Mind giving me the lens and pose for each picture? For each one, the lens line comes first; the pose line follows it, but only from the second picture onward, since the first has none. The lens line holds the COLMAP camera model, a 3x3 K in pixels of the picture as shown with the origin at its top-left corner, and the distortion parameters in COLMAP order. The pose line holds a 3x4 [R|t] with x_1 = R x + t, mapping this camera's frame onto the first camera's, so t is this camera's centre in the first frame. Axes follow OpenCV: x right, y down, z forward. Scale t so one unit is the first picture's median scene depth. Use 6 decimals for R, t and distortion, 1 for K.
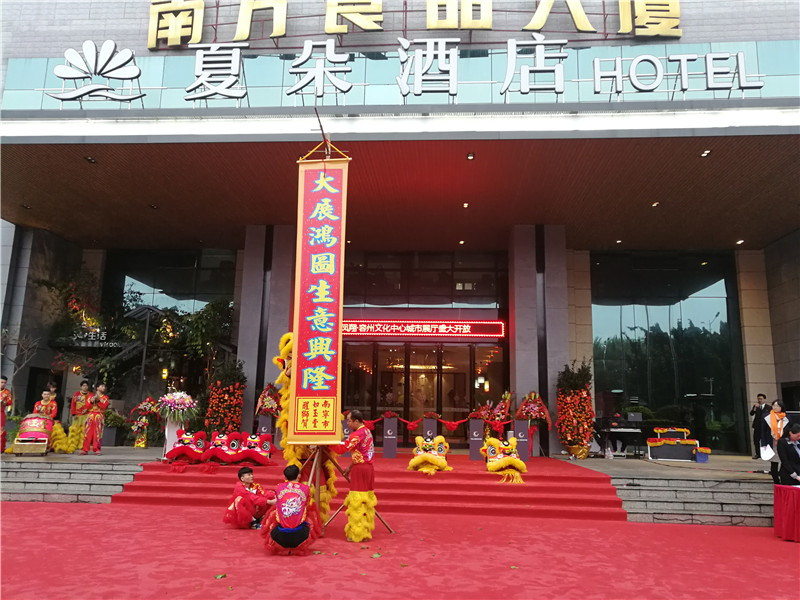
lens RADIAL K [[628.2, 0, 398.9], [0, 628.2, 293.2], [0, 0, 1]] dist [0.010238, 0.002894]
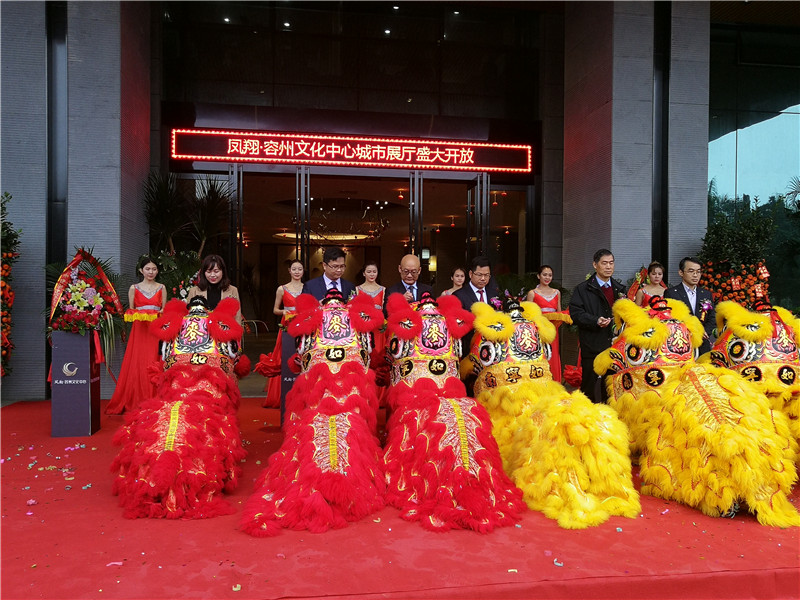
lens RADIAL K [[659.9, 0, 396.7], [0, 659.9, 293.9], [0, 0, 1]] dist [0.012657, 0.007884]
pose [[0.966647, -0.014498, 0.255702, -0.098825], [-0.031371, 0.984176, 0.174395, 0.075786], [-0.254185, -0.176600, 0.950896, 0.444286]]
